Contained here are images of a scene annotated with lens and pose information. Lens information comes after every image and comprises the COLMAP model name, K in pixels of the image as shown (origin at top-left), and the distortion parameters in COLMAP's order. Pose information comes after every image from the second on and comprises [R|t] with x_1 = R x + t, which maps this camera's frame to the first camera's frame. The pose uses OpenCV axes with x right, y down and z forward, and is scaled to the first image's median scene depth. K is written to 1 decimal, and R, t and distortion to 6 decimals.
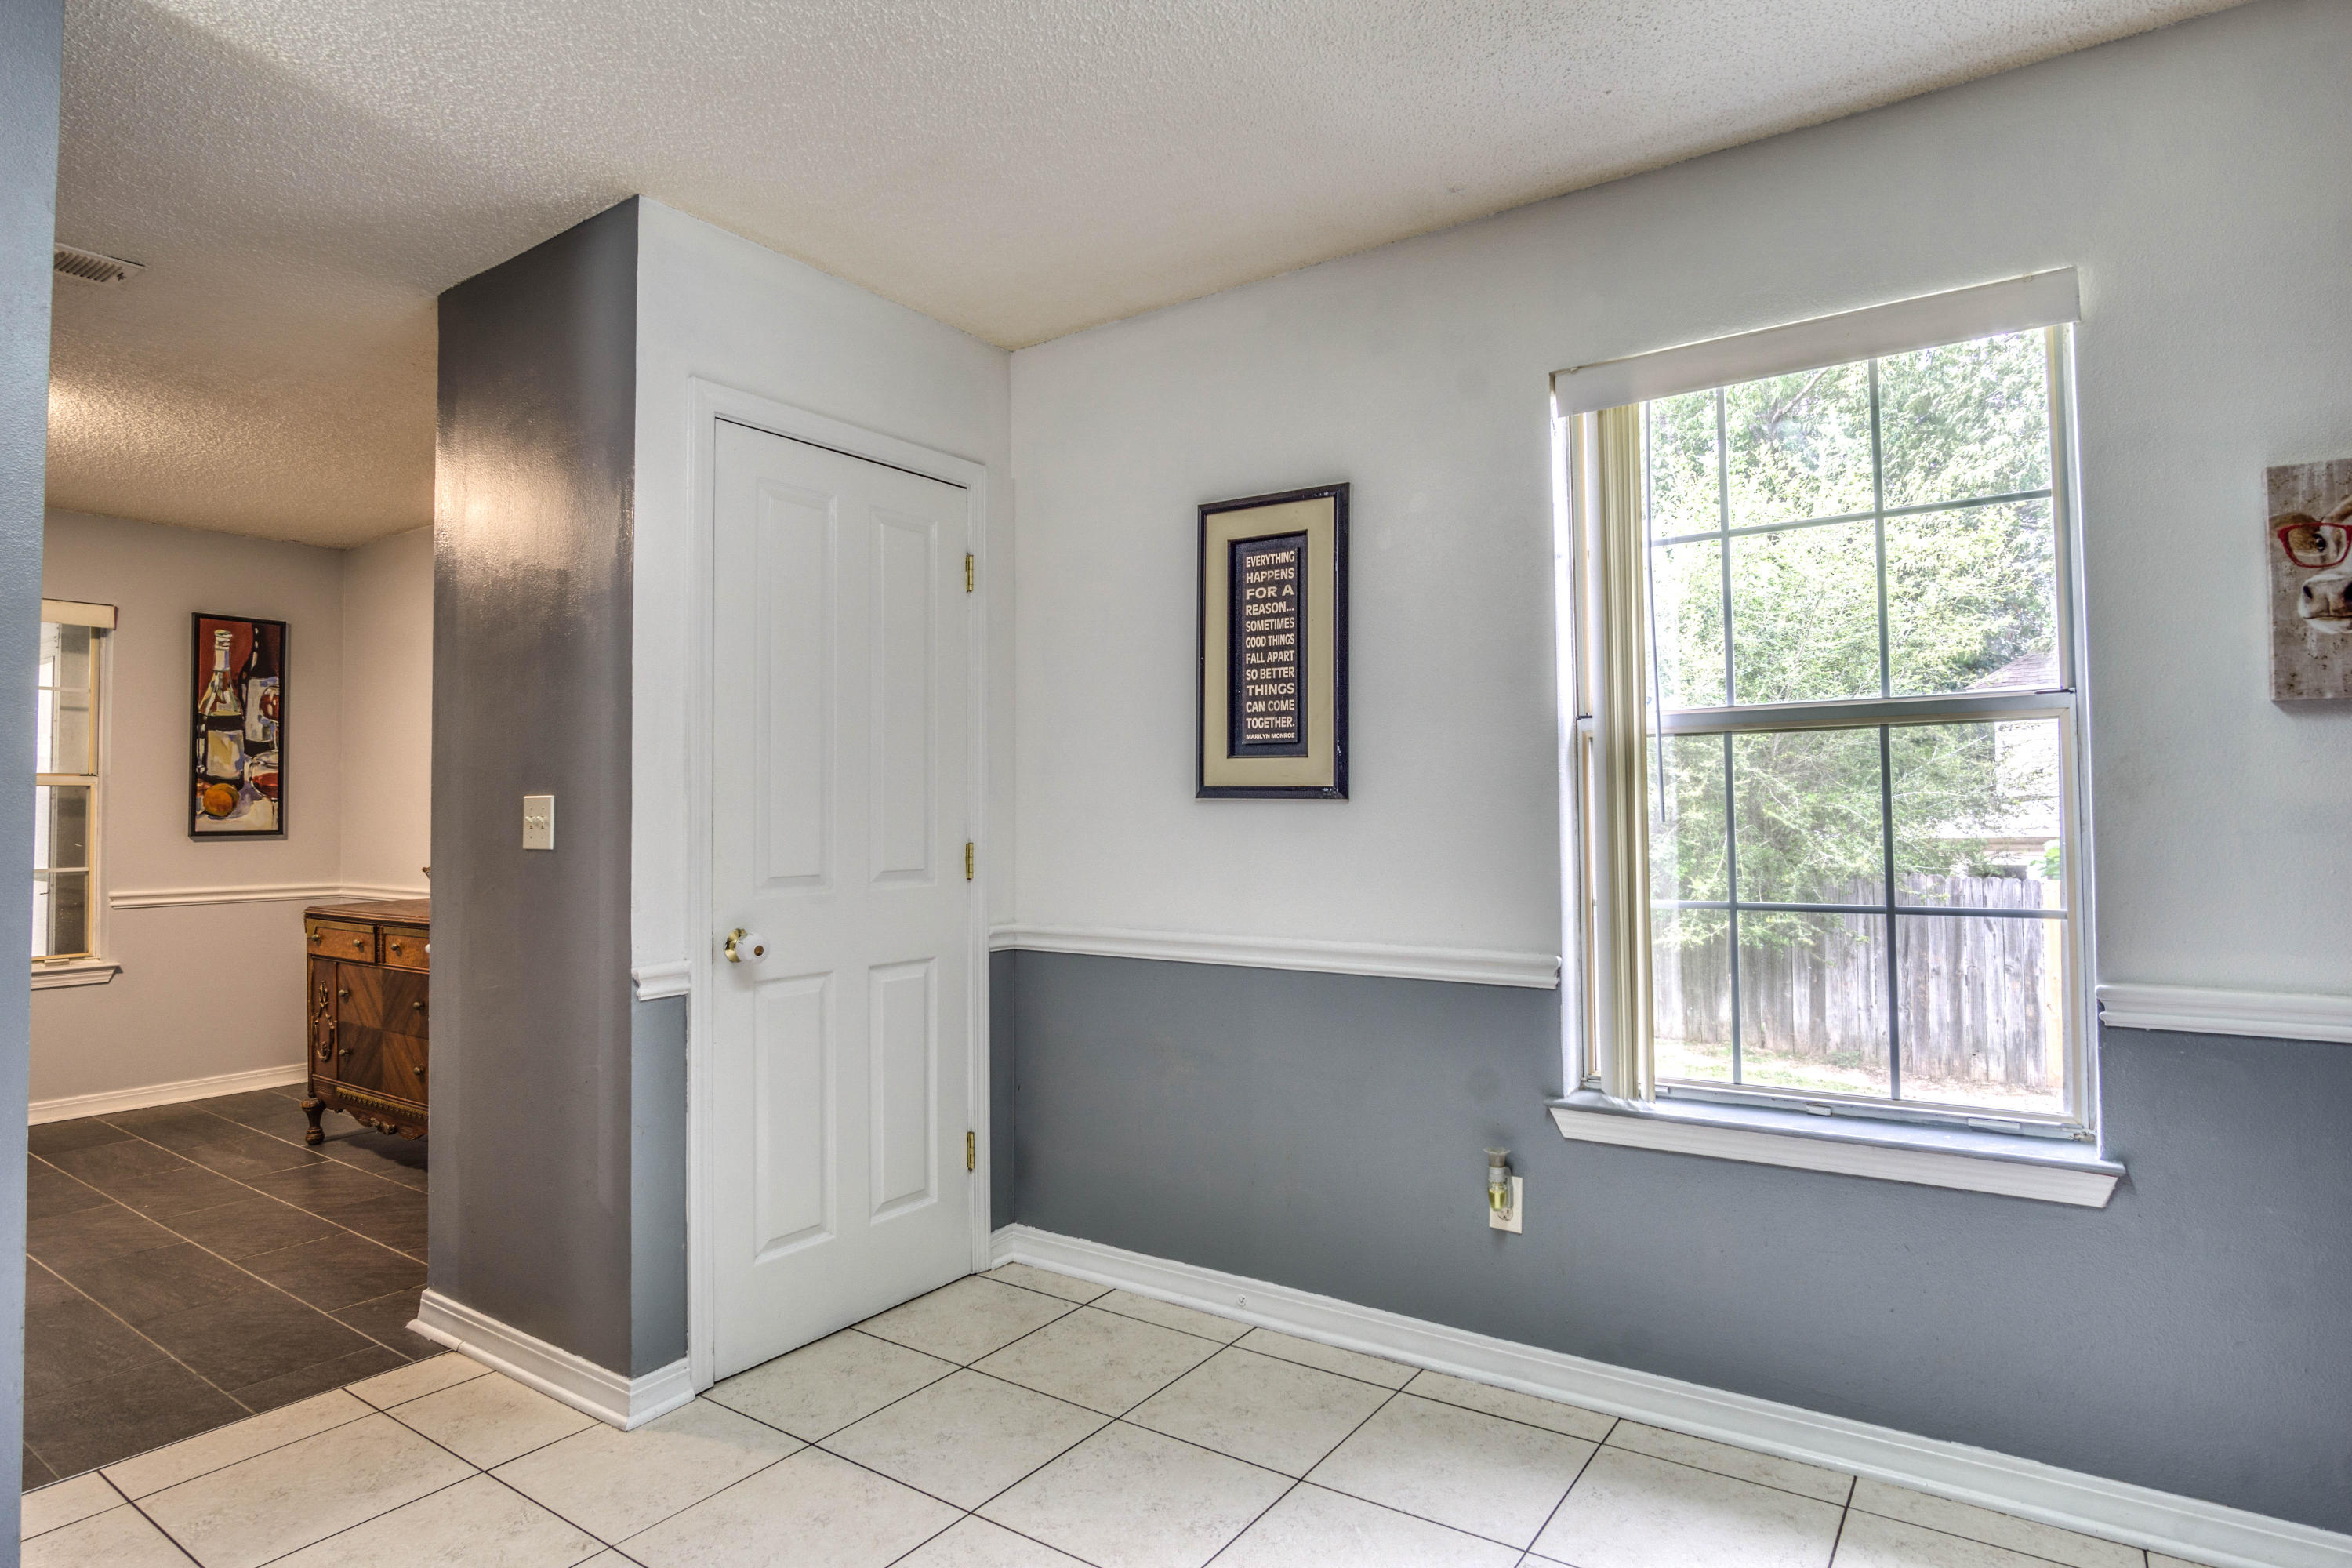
lens RADIAL K [[1259.3, 0, 1162.5], [0, 1259.3, 777.0], [0, 0, 1]] dist [-0.030821, 0.000779]
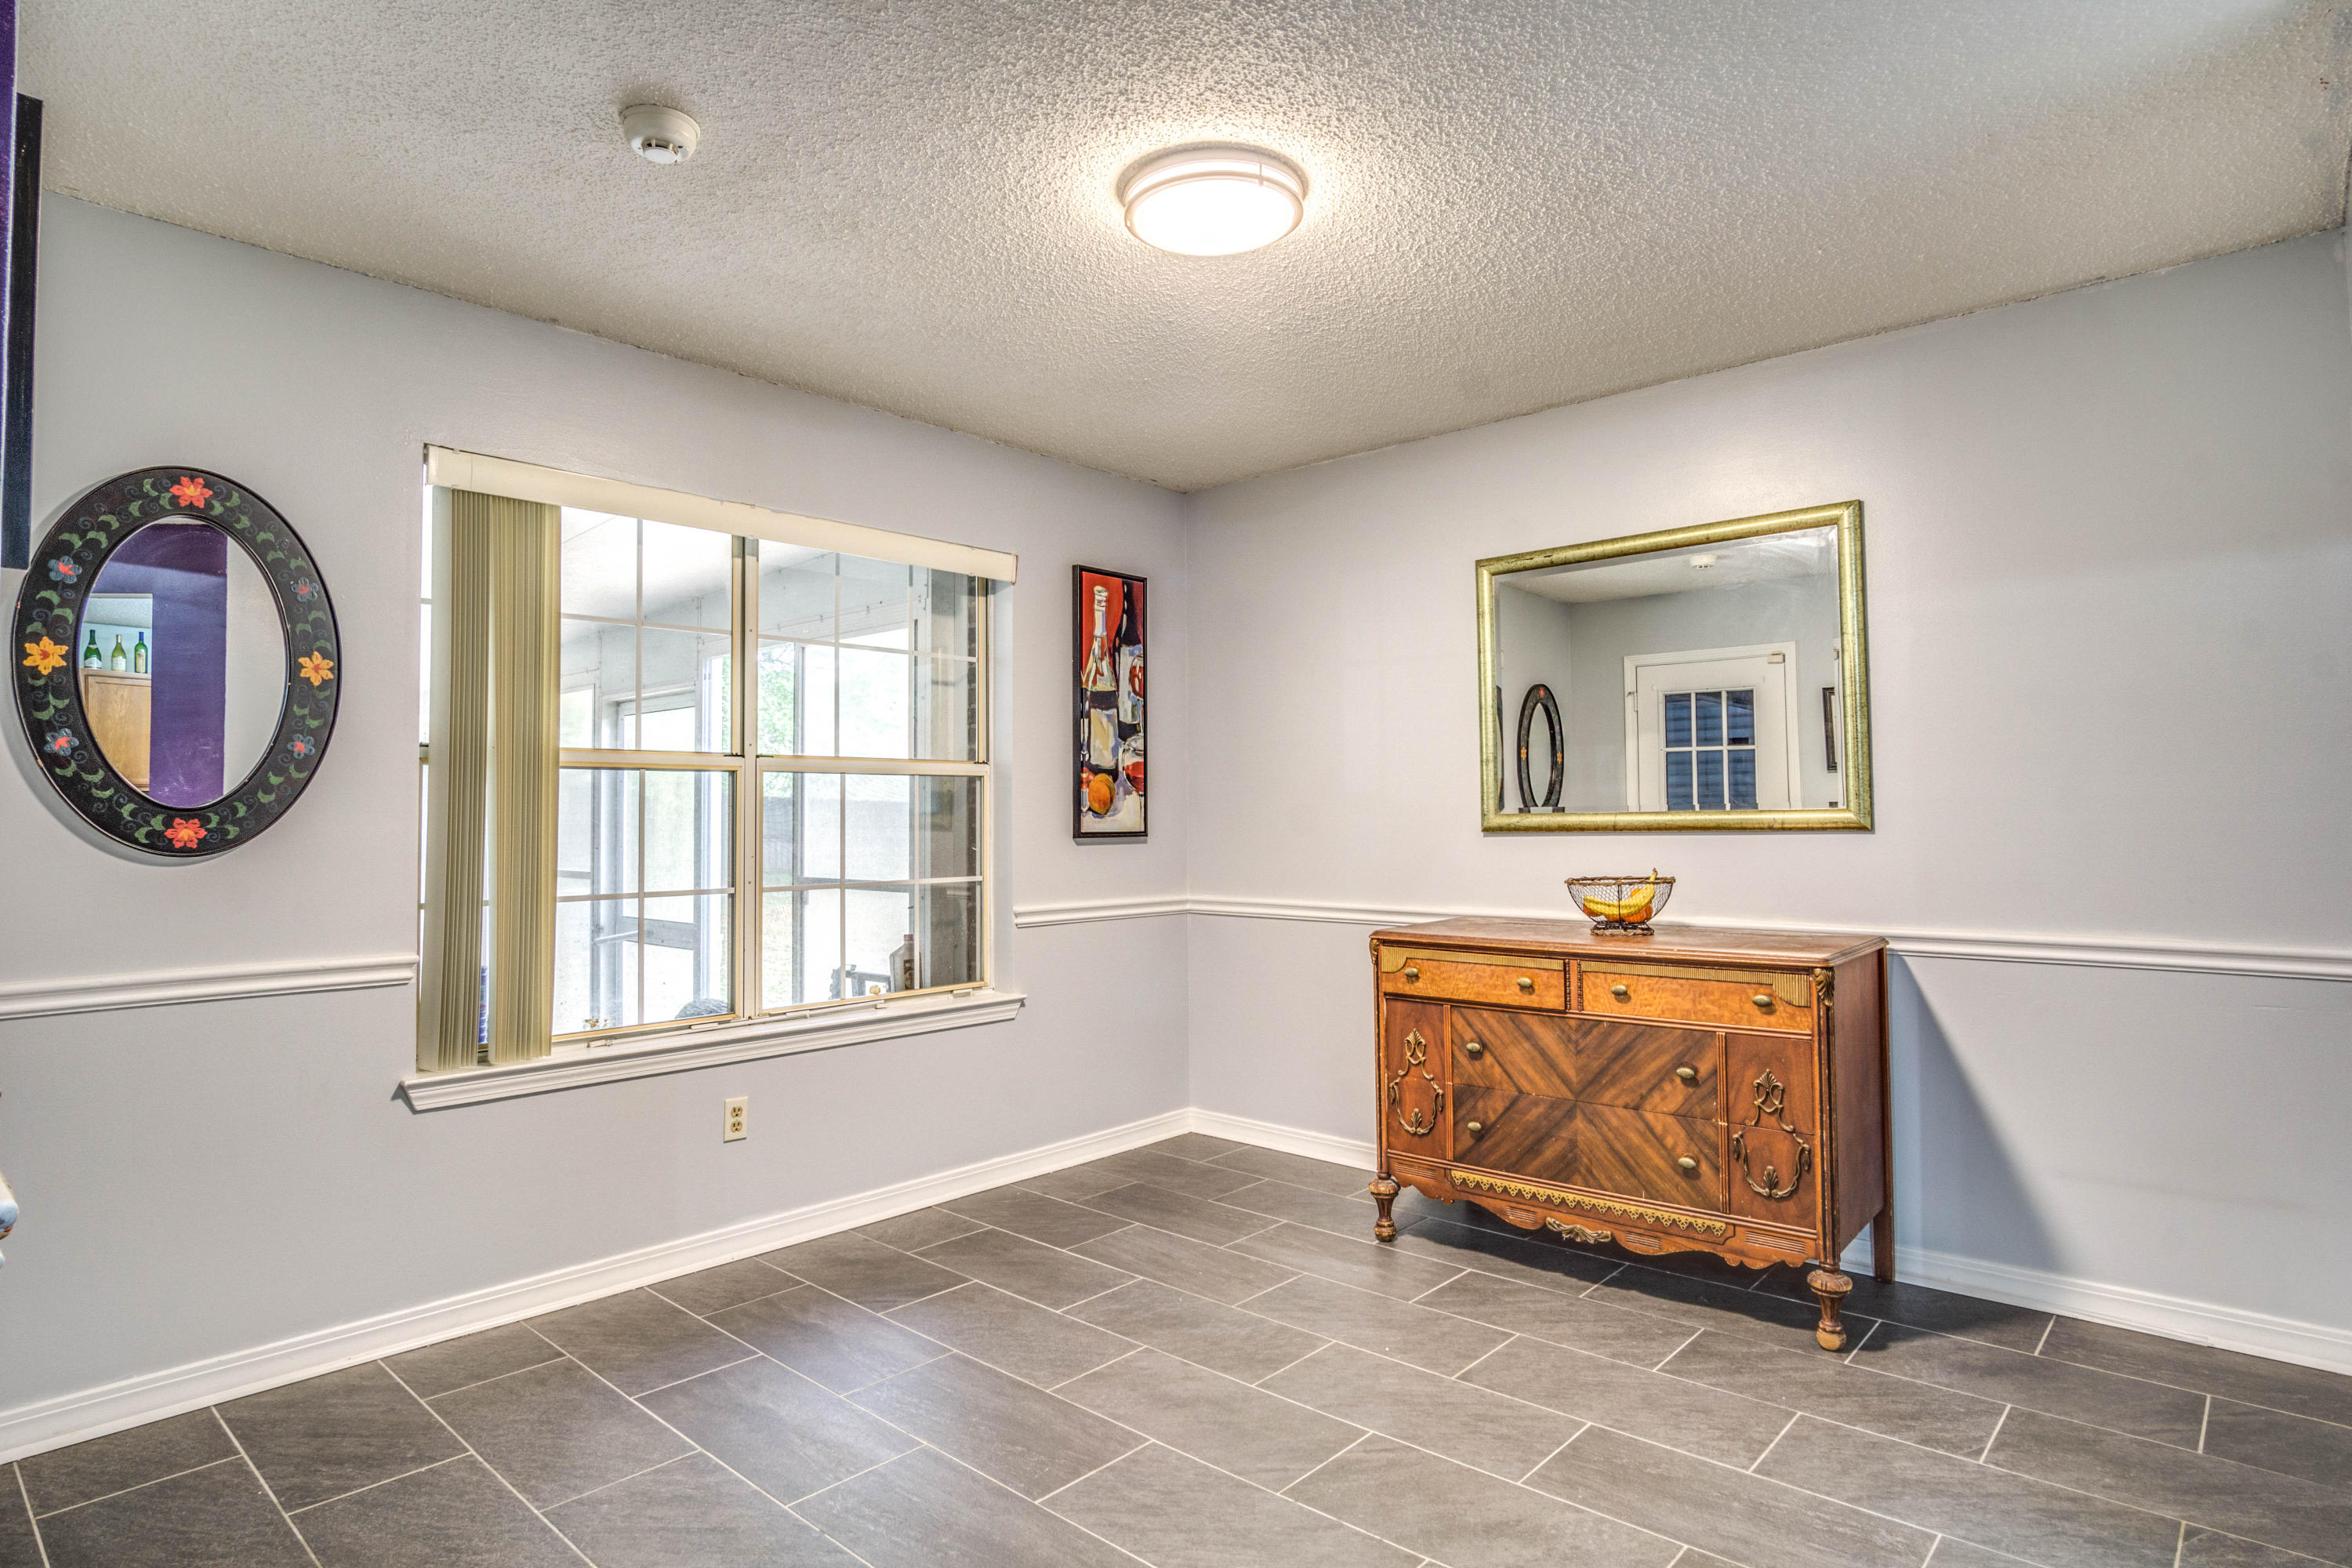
lens RADIAL K [[1259.3, 0, 1162.5], [0, 1259.3, 777.0], [0, 0, 1]] dist [-0.030821, 0.000779]
pose [[0.991769, -0.001650, -0.128026, -0.616565], [0.001456, 0.999998, -0.001616, 0.008787], [0.128028, 0.001416, 0.991770, 0.179731]]
